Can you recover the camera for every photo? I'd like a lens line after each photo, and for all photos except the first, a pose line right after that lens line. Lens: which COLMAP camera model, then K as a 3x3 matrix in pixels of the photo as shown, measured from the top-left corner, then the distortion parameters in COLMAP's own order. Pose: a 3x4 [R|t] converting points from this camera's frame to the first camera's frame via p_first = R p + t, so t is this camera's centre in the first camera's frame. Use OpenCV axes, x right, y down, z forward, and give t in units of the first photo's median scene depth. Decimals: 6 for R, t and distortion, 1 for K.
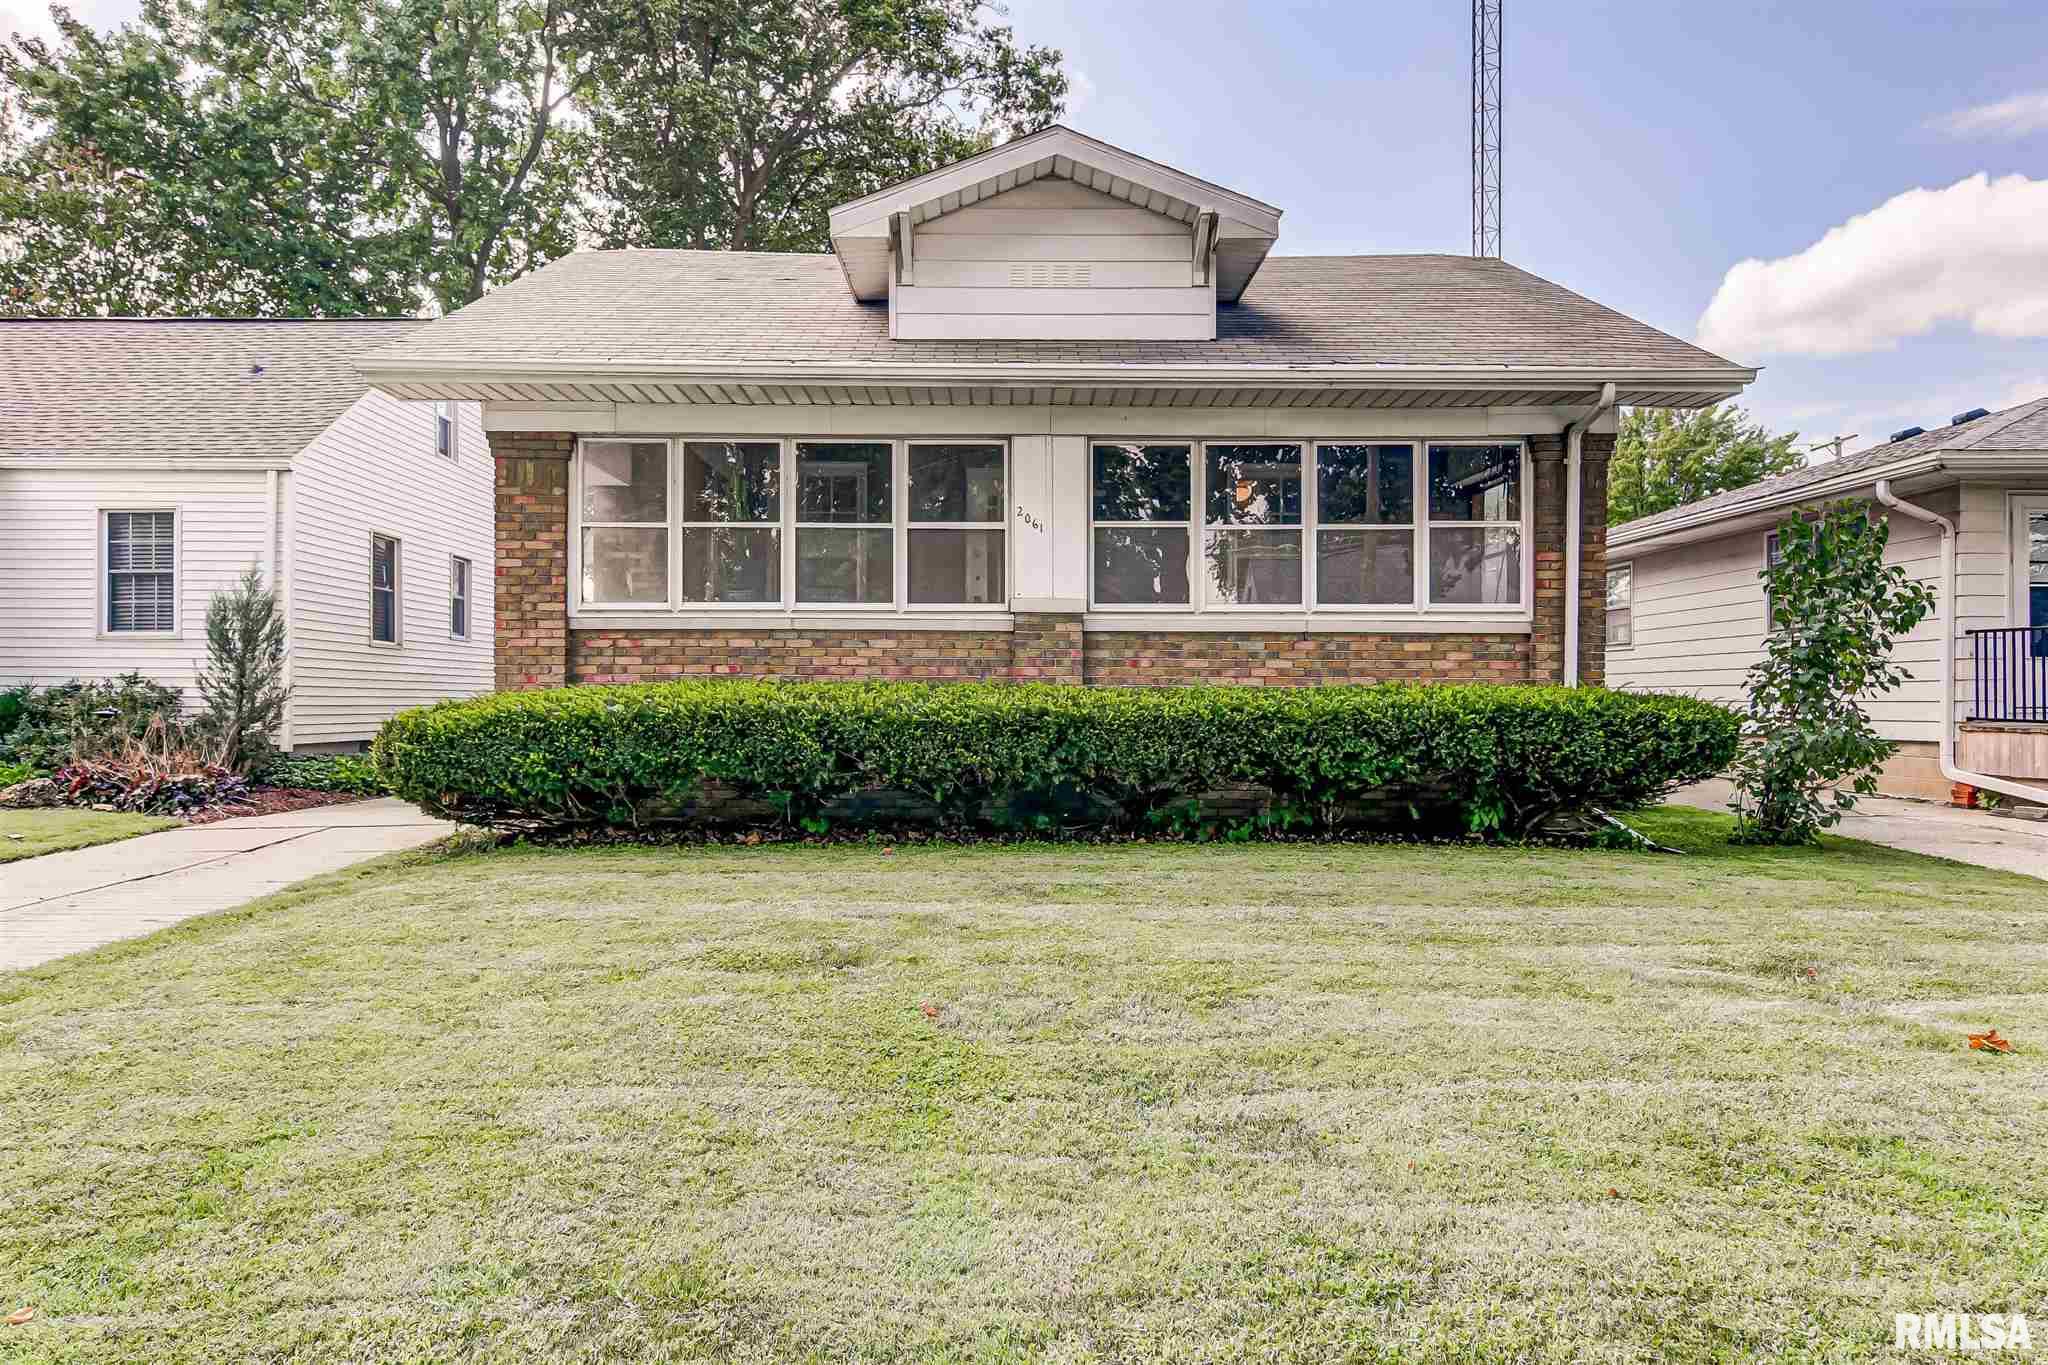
lens RADIAL K [[1383.5, 0, 1024.0], [0, 1383.5, 682.5], [0, 0, 1]] dist [0.001333, 0.000780]
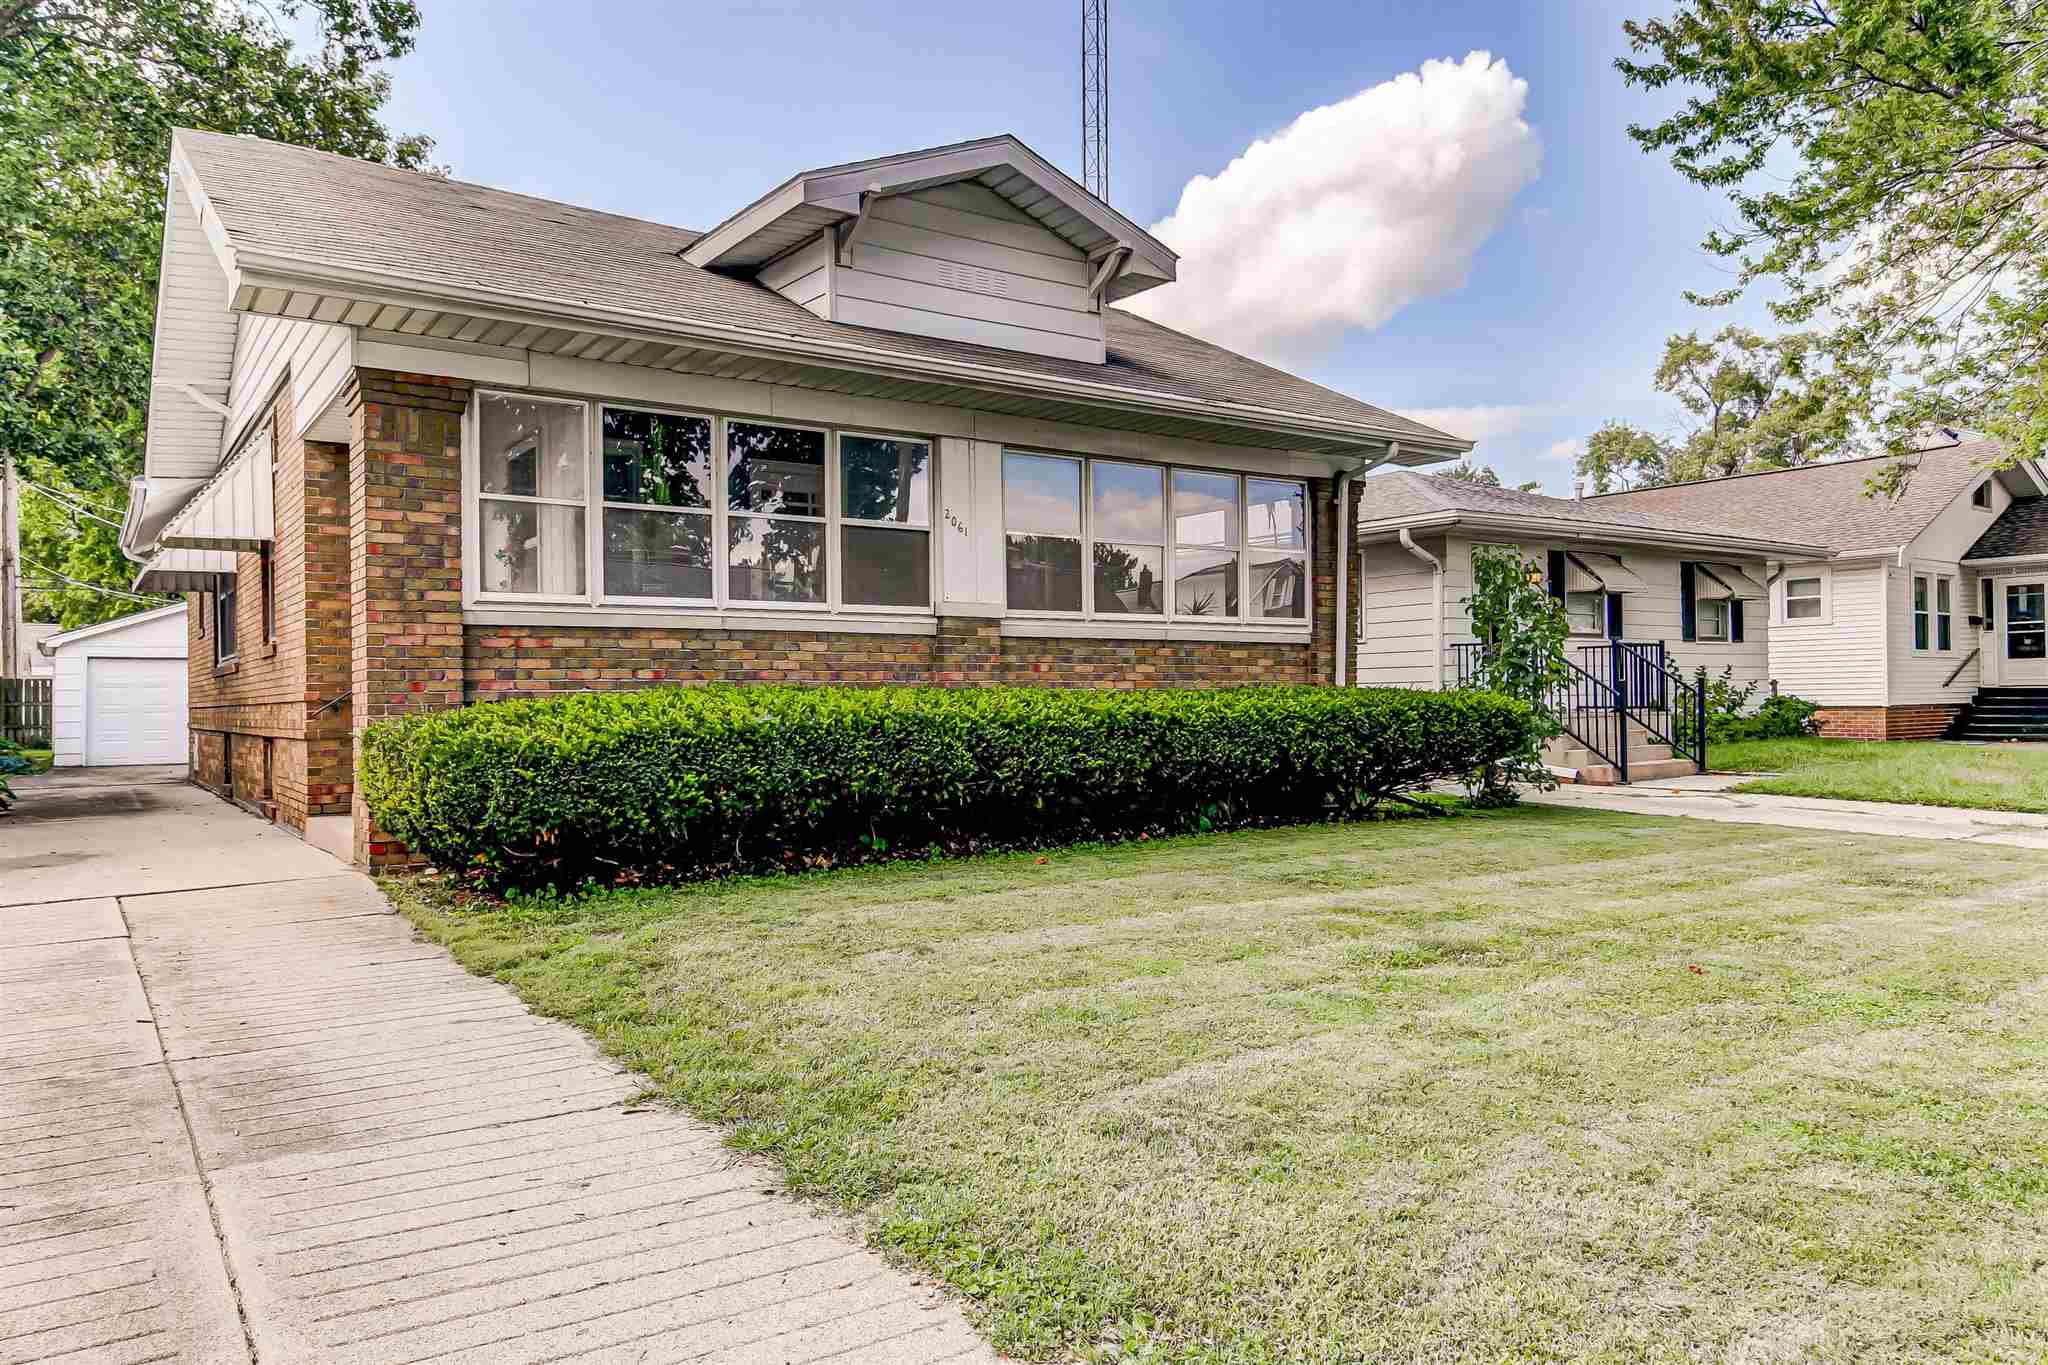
lens RADIAL K [[1383.5, 0, 1024.0], [0, 1383.5, 682.5], [0, 0, 1]] dist [0.001333, 0.000780]
pose [[0.829760, -0.004255, 0.558104, -0.507207], [0.005652, 0.999984, -0.000780, -0.002287], [-0.558092, 0.003801, 0.829771, 0.149663]]
